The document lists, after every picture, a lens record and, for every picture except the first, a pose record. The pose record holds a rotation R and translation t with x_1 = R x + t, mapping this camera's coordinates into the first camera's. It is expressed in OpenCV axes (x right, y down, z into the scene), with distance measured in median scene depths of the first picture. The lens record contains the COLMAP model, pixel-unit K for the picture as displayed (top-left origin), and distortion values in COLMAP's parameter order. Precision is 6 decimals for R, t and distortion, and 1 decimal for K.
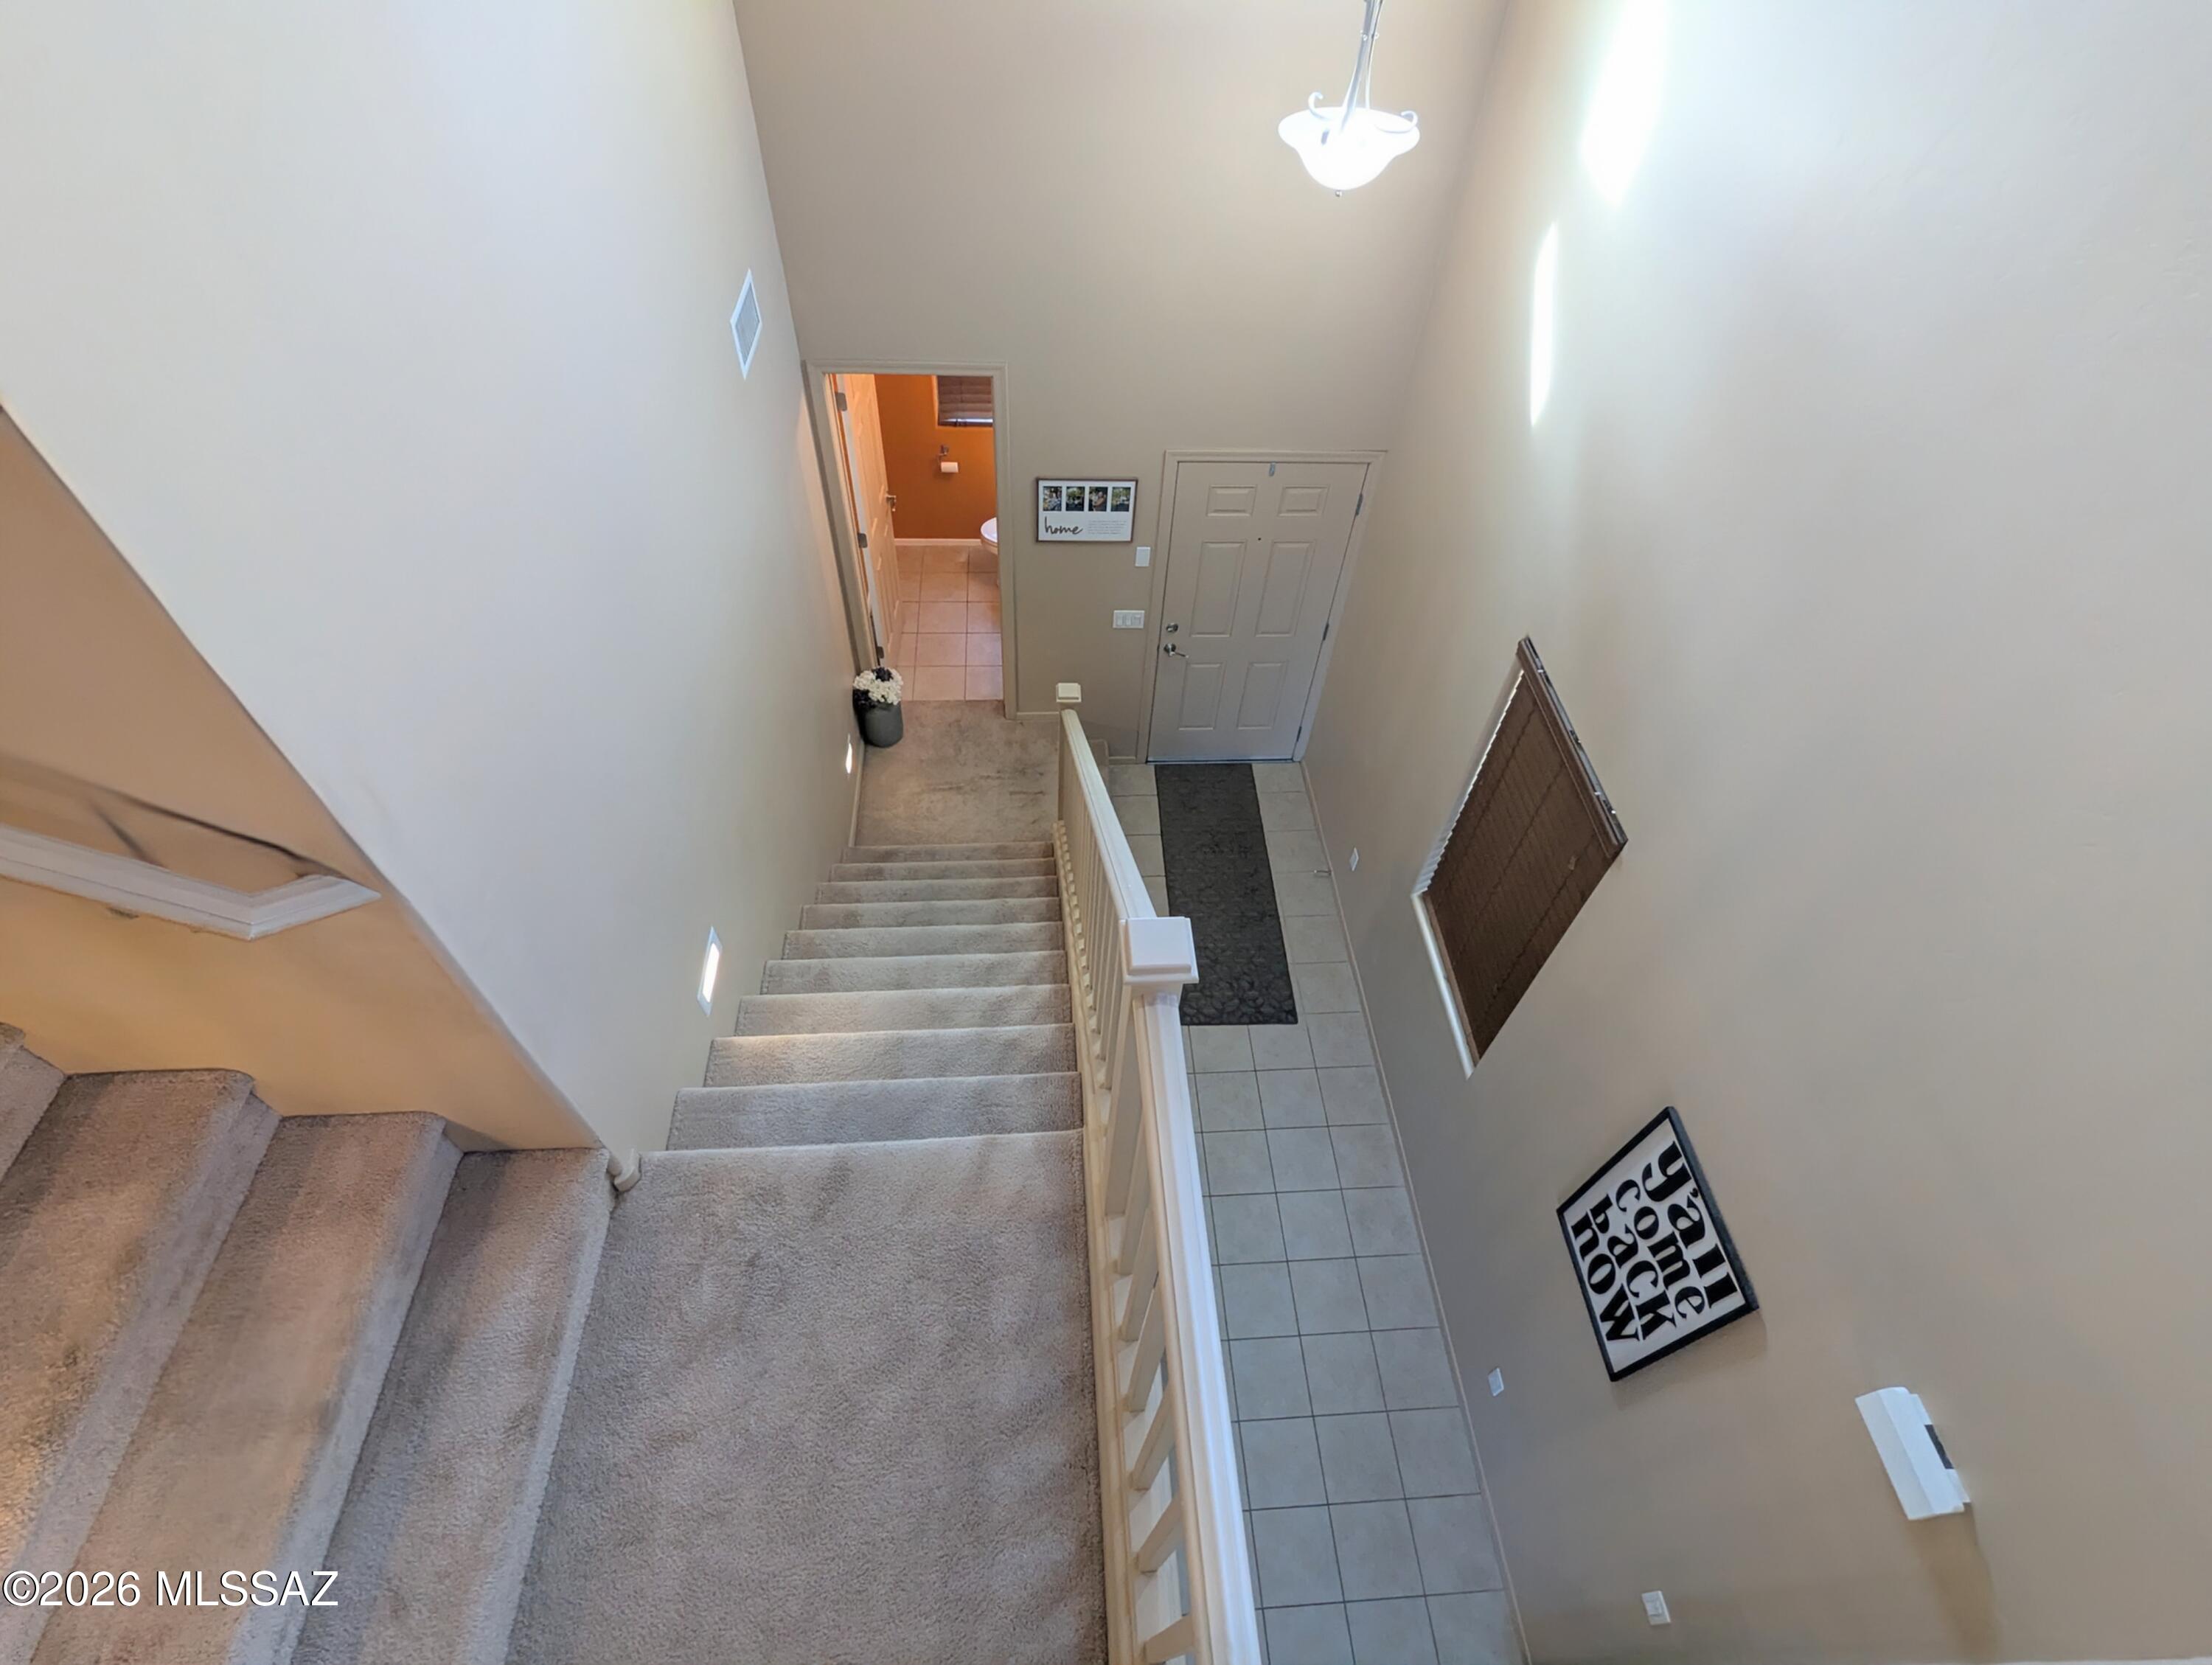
lens RADIAL K [[1046.5, 0, 1098.5], [0, 1046.5, 825.1], [0, 0, 1]] dist [-0.000347, 0.000449]
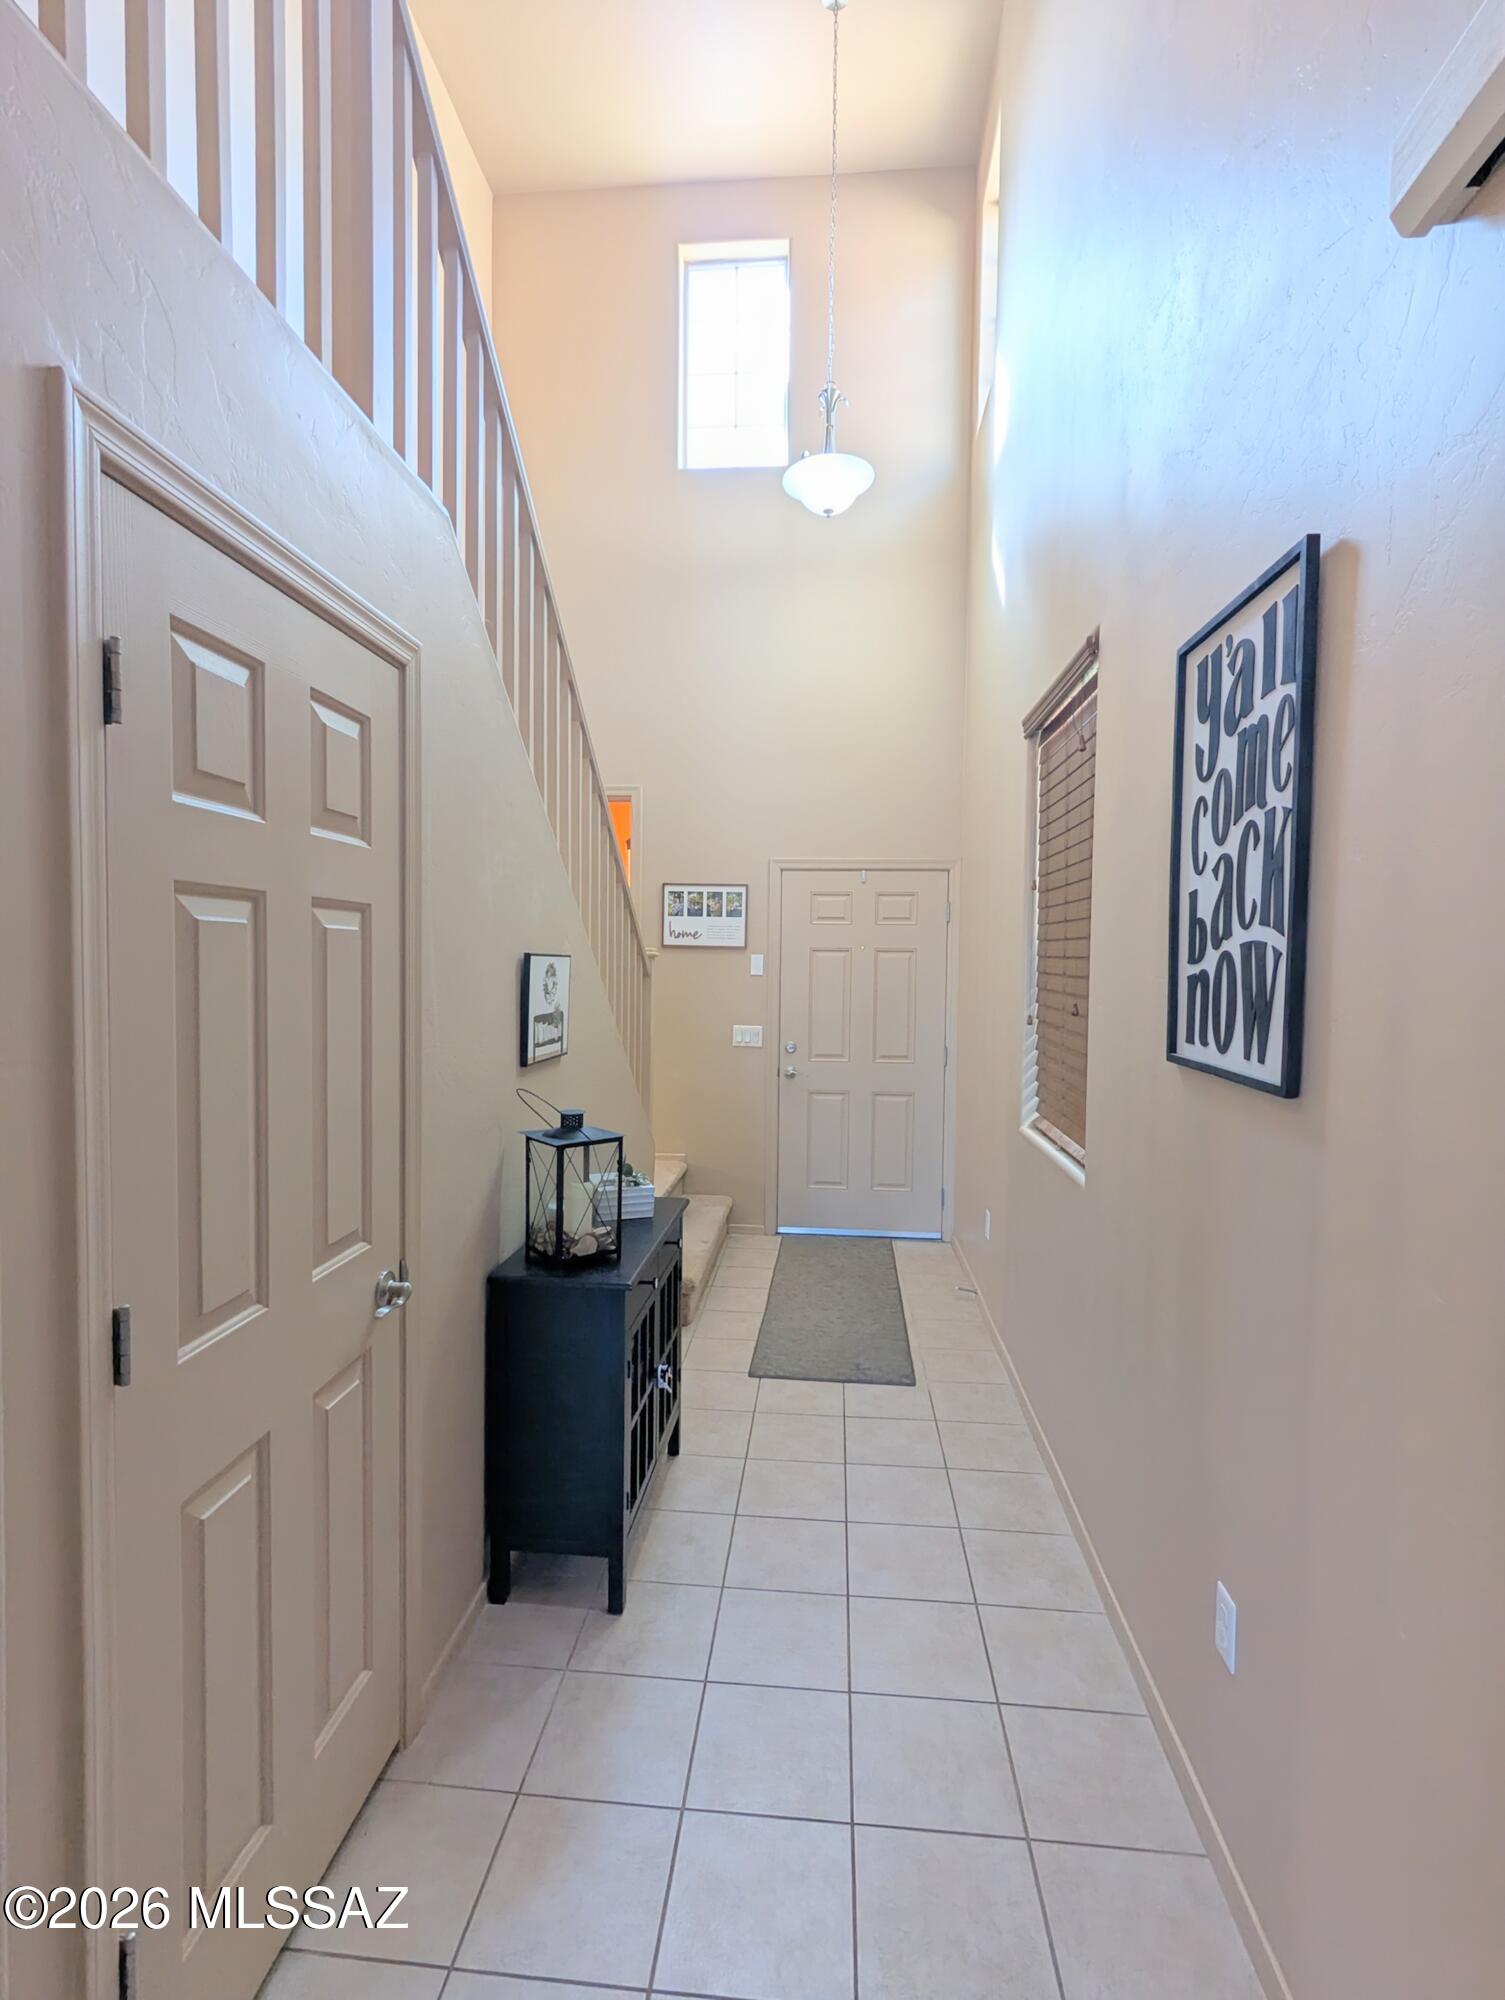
lens RADIAL K [[946.2, 0, 748.9], [0, 946.2, 994.3], [0, 0, 1]] dist [-0.000347, 0.000449]
pose [[0.987590, -0.026801, -0.154749, 0.197331], [-0.100588, 0.648776, -0.754302, 0.544752], [0.120613, 0.760507, 0.638029, 0.403482]]
